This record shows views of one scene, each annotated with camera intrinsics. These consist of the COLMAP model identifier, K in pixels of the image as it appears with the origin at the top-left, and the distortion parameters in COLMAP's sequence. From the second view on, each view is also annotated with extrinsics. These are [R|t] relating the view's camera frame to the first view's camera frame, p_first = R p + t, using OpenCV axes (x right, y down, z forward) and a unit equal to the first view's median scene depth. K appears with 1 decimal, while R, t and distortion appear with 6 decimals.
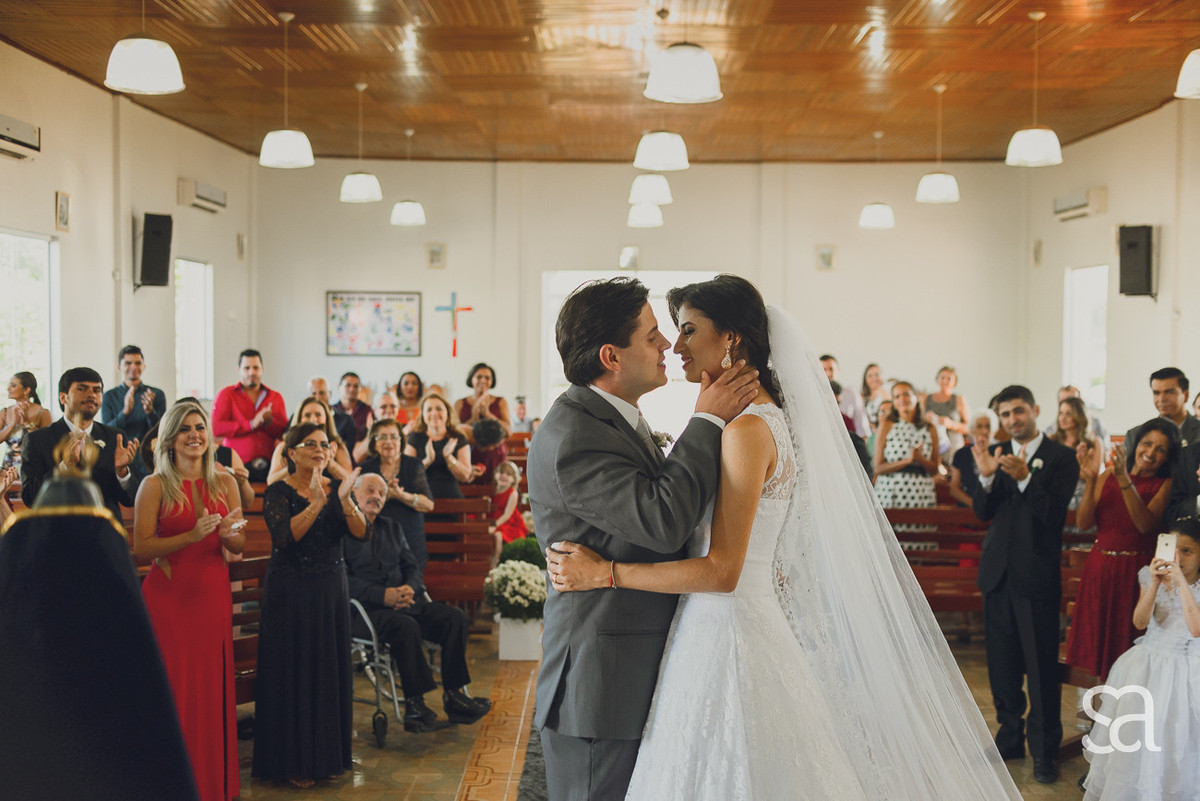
lens RADIAL K [[1274.5, 0, 600.0], [0, 1274.5, 400.5], [0, 0, 1]] dist [-0.067021, 0.000584]
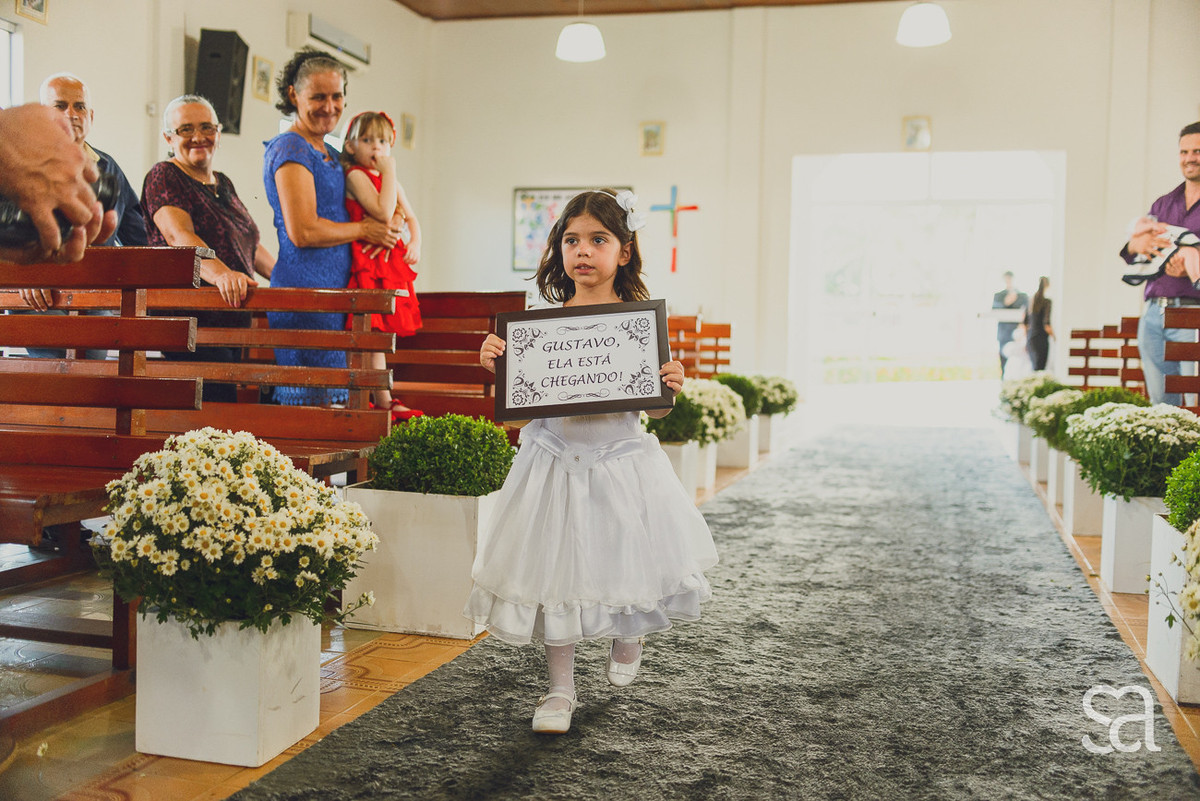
lens RADIAL K [[1203.0, 0, 600.0], [0, 1203.0, 400.5], [0, 0, 1]] dist [-0.056308, 0.049482]
pose [[0.961501, 0.025848, -0.273581, 0.045245], [-0.028962, 0.999554, -0.007348, 0.053865], [0.273269, 0.014988, 0.961821, 0.339126]]
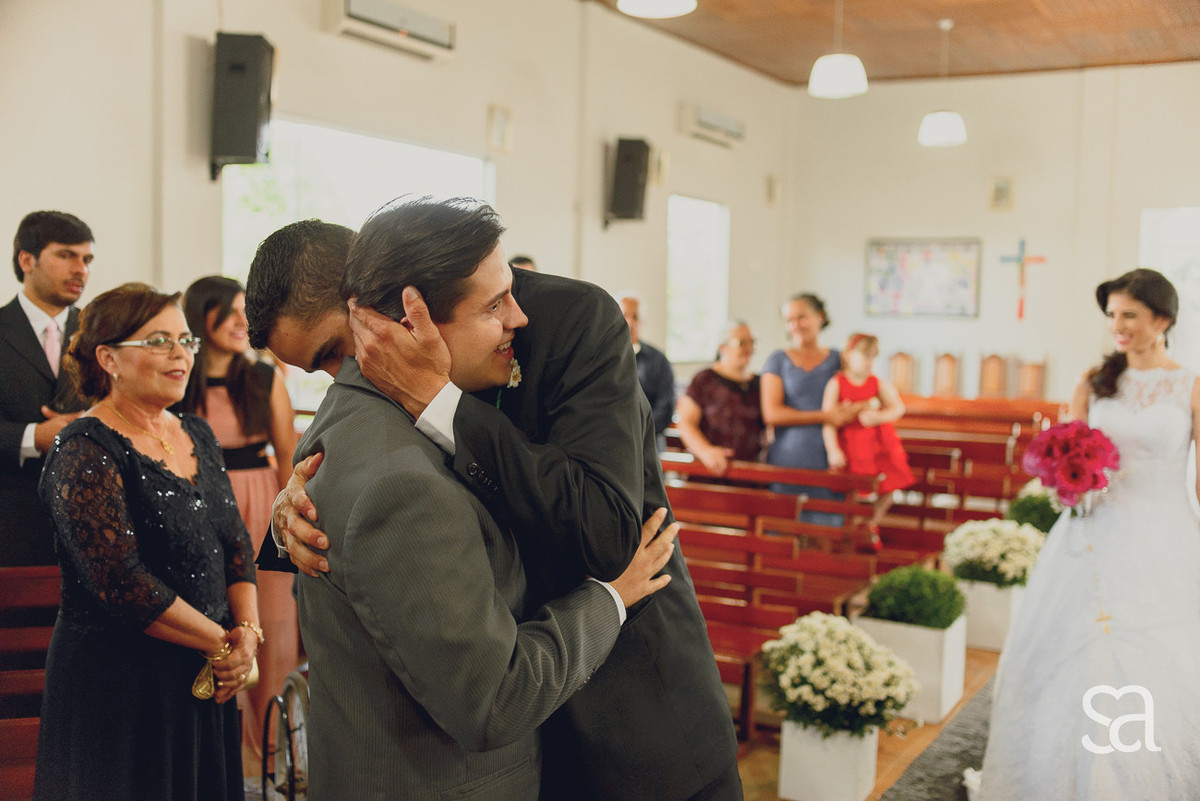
lens RADIAL K [[1203.0, 0, 600.0], [0, 1203.0, 400.5], [0, 0, 1]] dist [-0.056308, 0.049482]
pose [[0.862183, 0.047234, -0.504391, 0.045404], [-0.041803, 0.998882, 0.022086, 0.013190], [0.504870, 0.002043, 0.863193, 0.235626]]
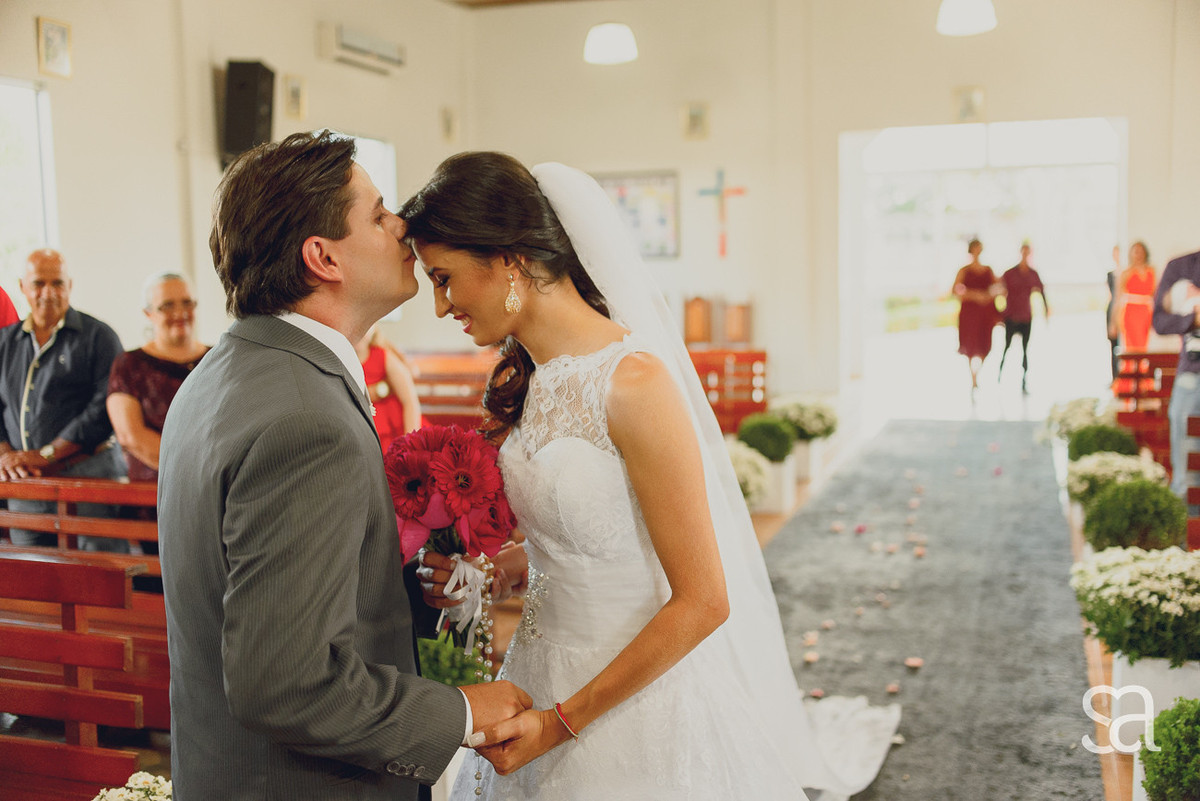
lens RADIAL K [[1209.4, 0, 610.5], [0, 1209.4, 372.7], [0, 0, 1]] dist [-0.052148, 0.019593]
pose [[0.944658, -0.000396, -0.328055, 0.060946], [0.012890, 0.999272, 0.035911, 0.008067], [0.327802, -0.038152, 0.943976, 0.347702]]
